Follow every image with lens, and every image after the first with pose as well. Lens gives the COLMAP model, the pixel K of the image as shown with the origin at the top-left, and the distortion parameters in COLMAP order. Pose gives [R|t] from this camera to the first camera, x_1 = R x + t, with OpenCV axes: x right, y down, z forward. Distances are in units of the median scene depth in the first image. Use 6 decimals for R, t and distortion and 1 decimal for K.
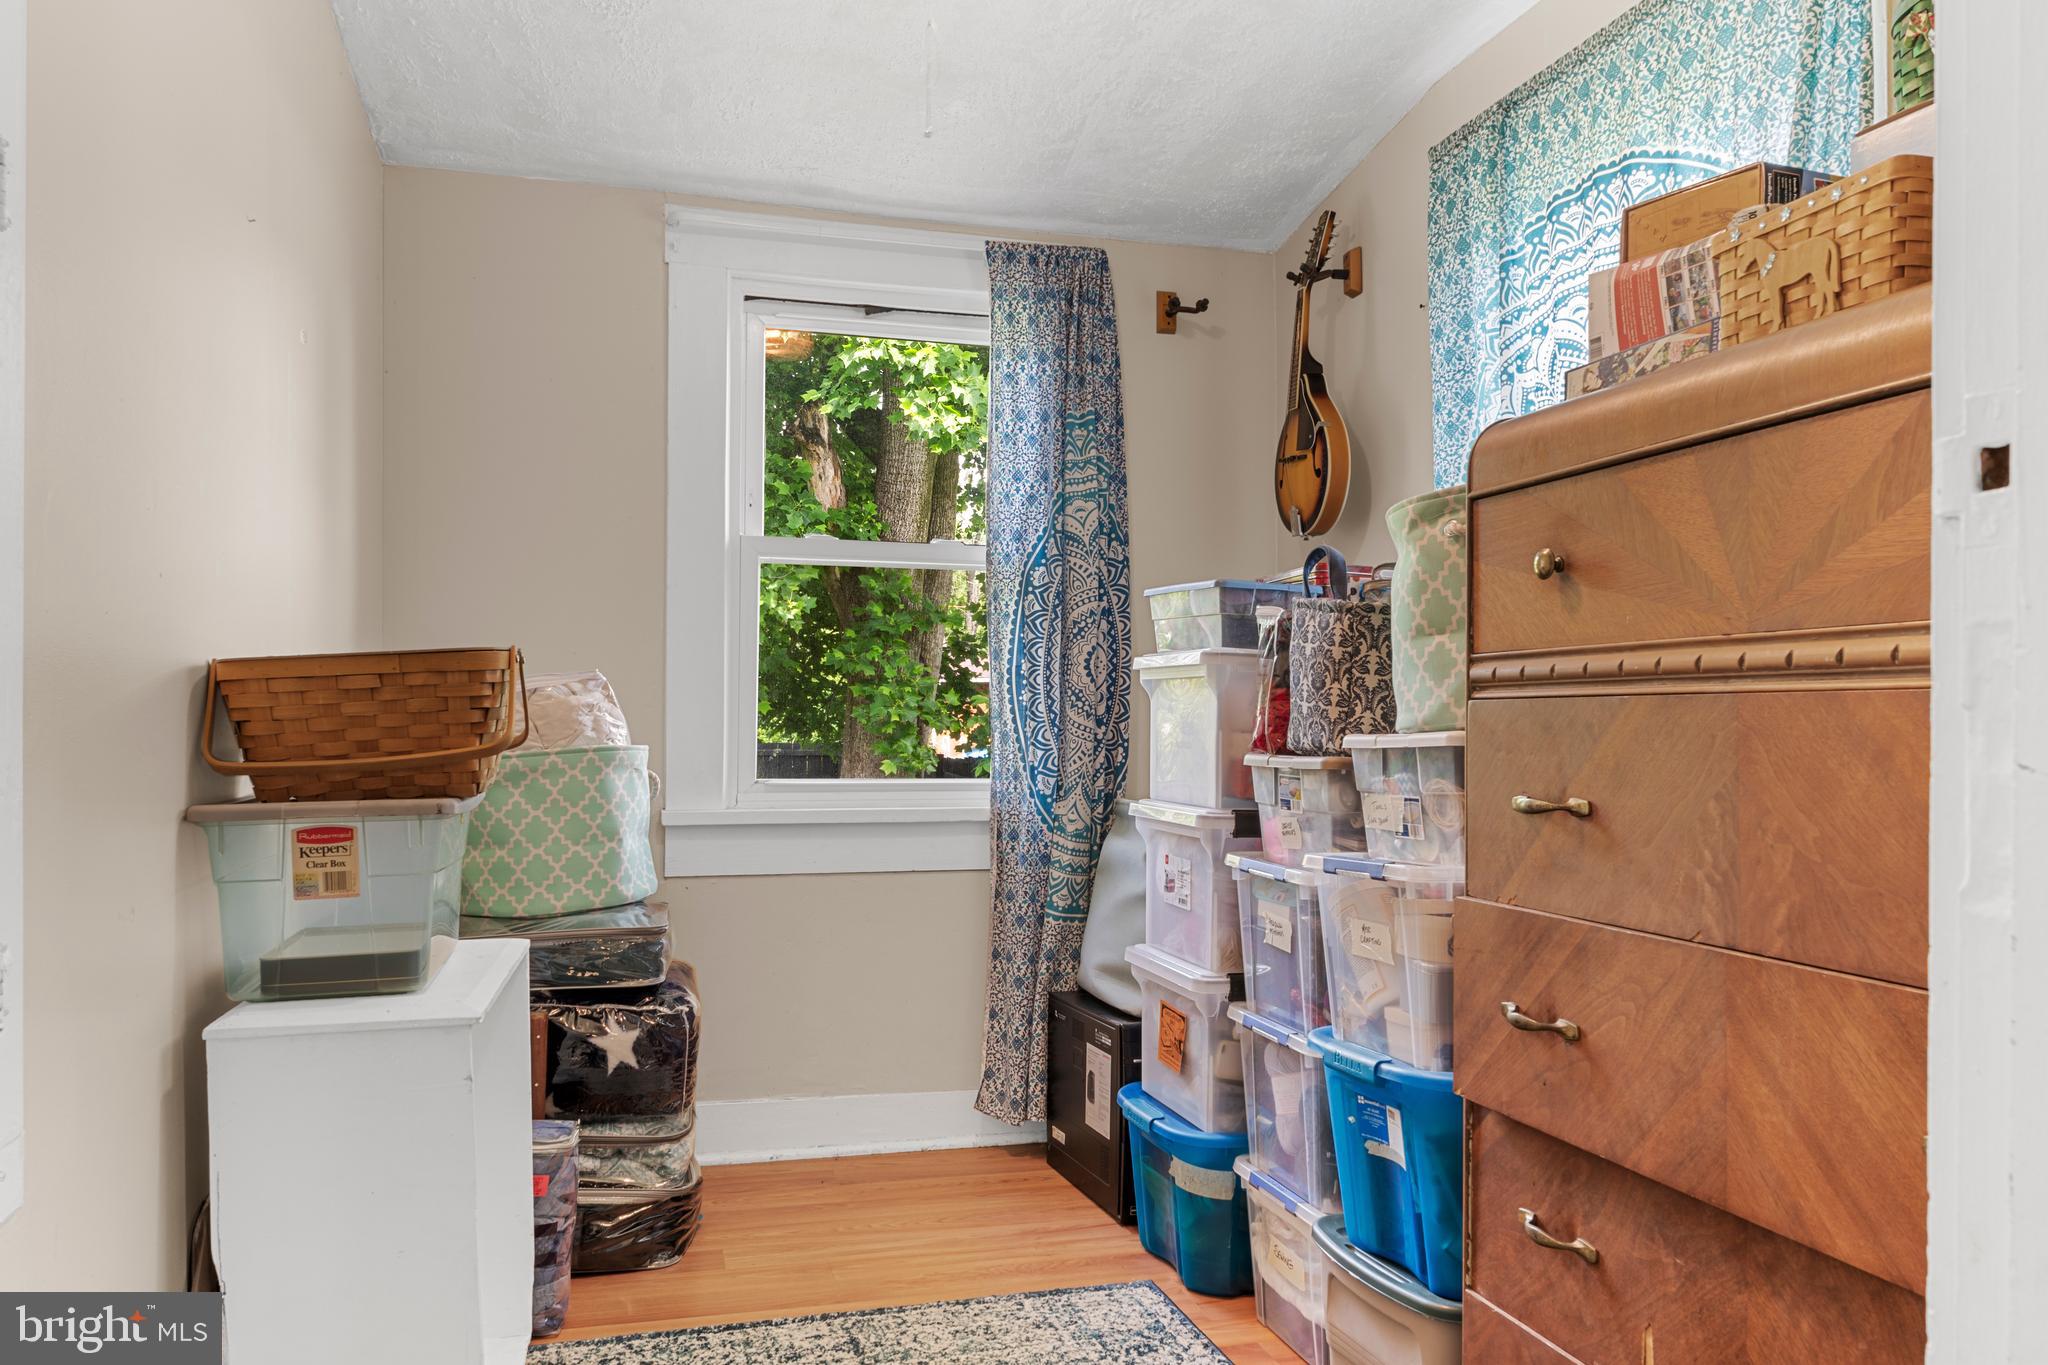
lens RADIAL K [[1436.3, 0, 1021.6], [0, 1436.3, 693.2], [0, 0, 1]] dist [-0.003056, -0.000209]
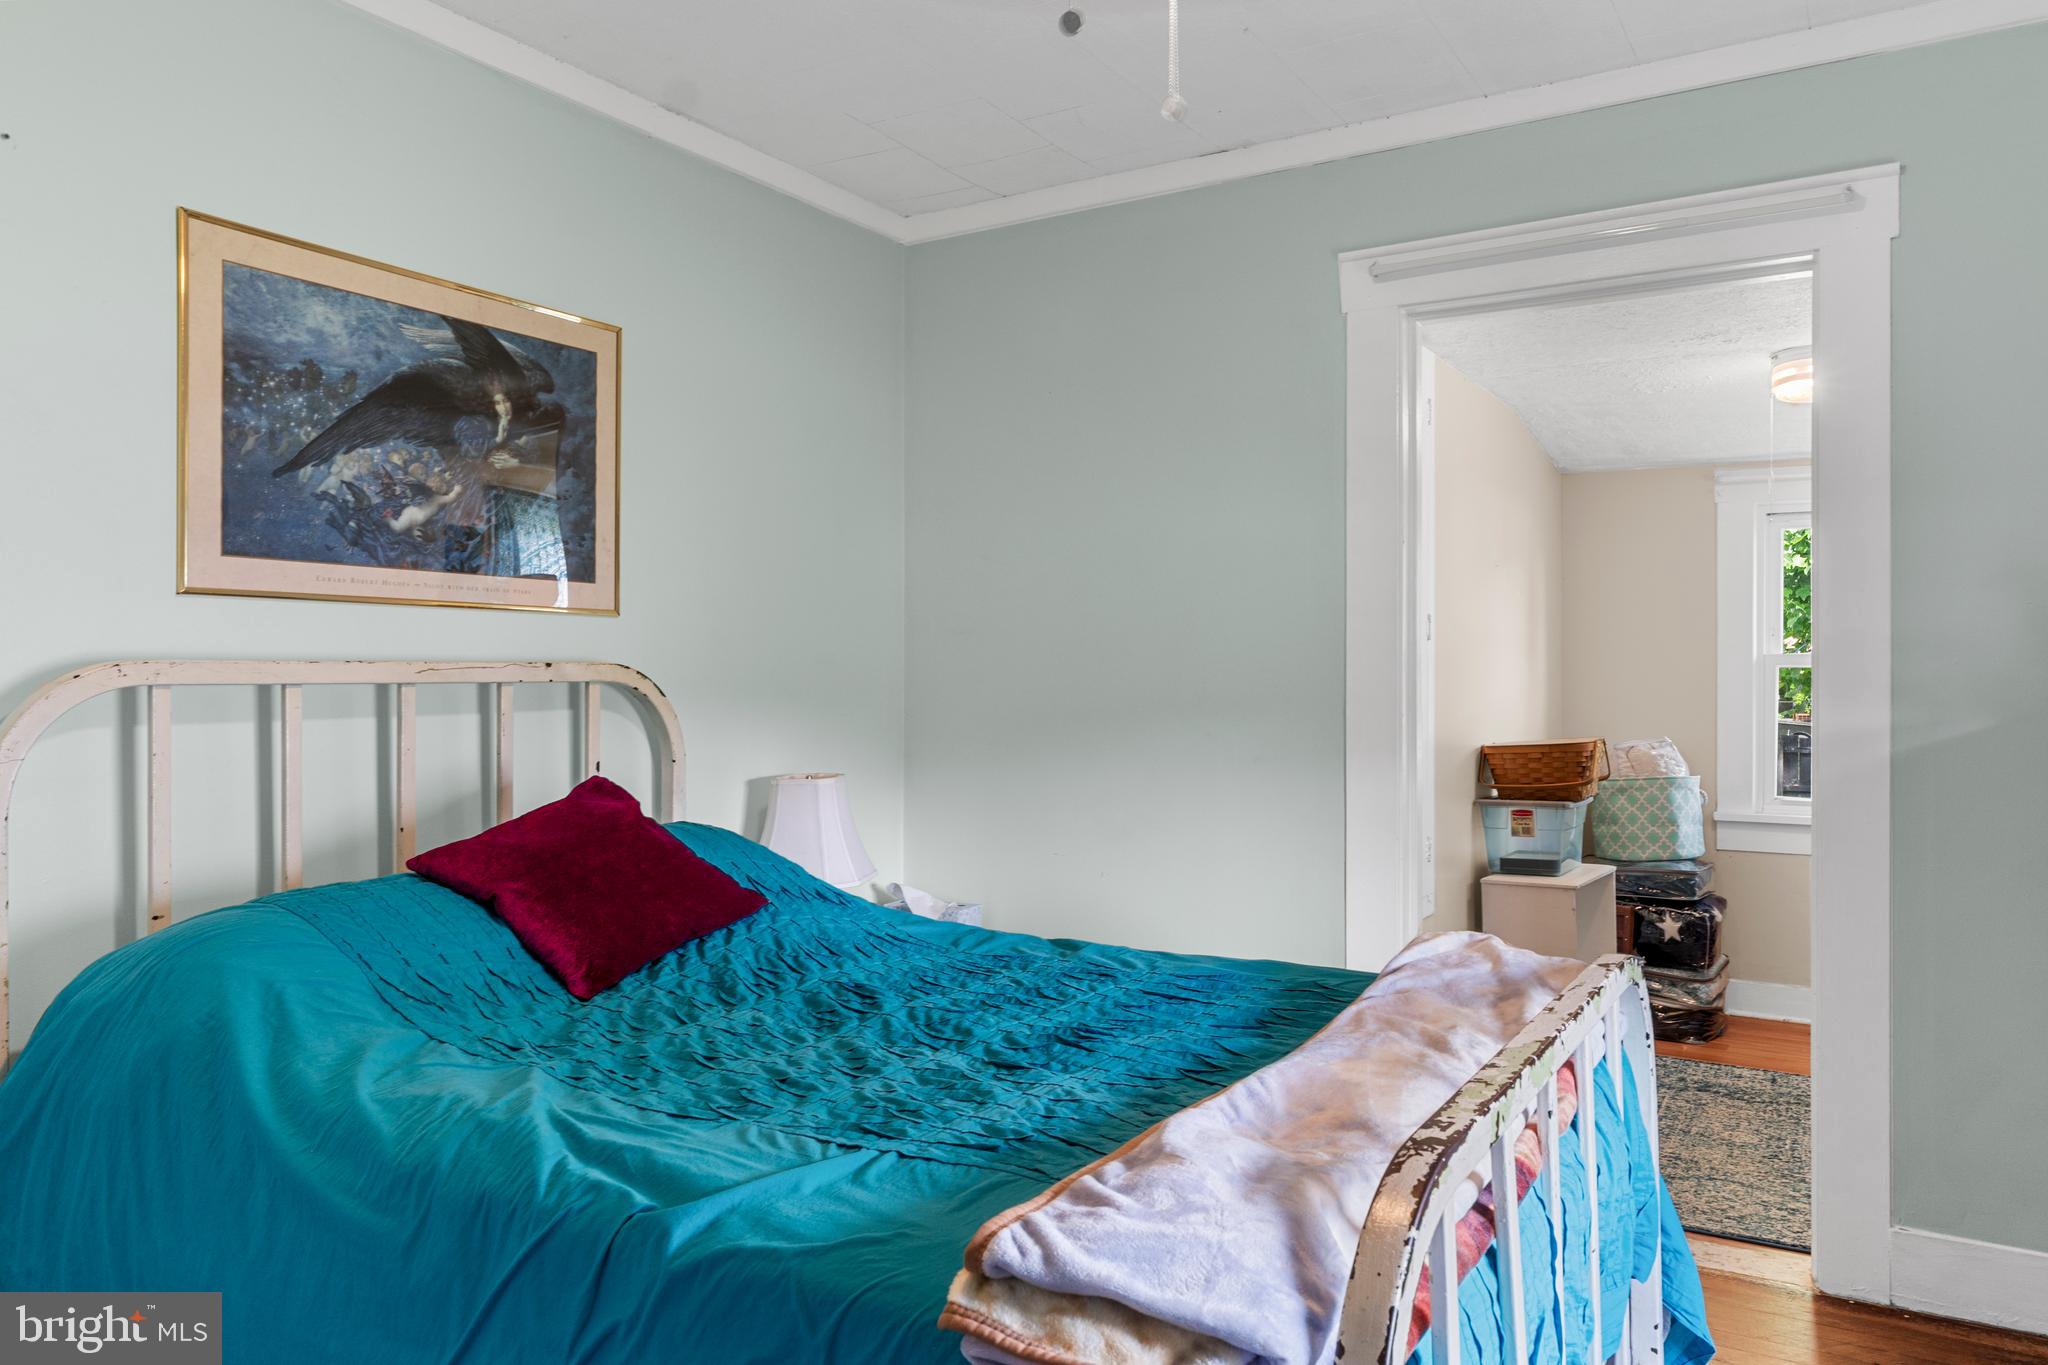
lens RADIAL K [[1401.0, 0, 1045.7], [0, 1401.0, 681.5], [0, 0, 1]] dist [-0.004349, 0.000828]
pose [[0.684159, -0.004982, -0.729316, 0.541021], [0.005347, 0.999984, -0.001815, -0.097770], [0.729313, -0.002658, 0.684175, -0.954943]]
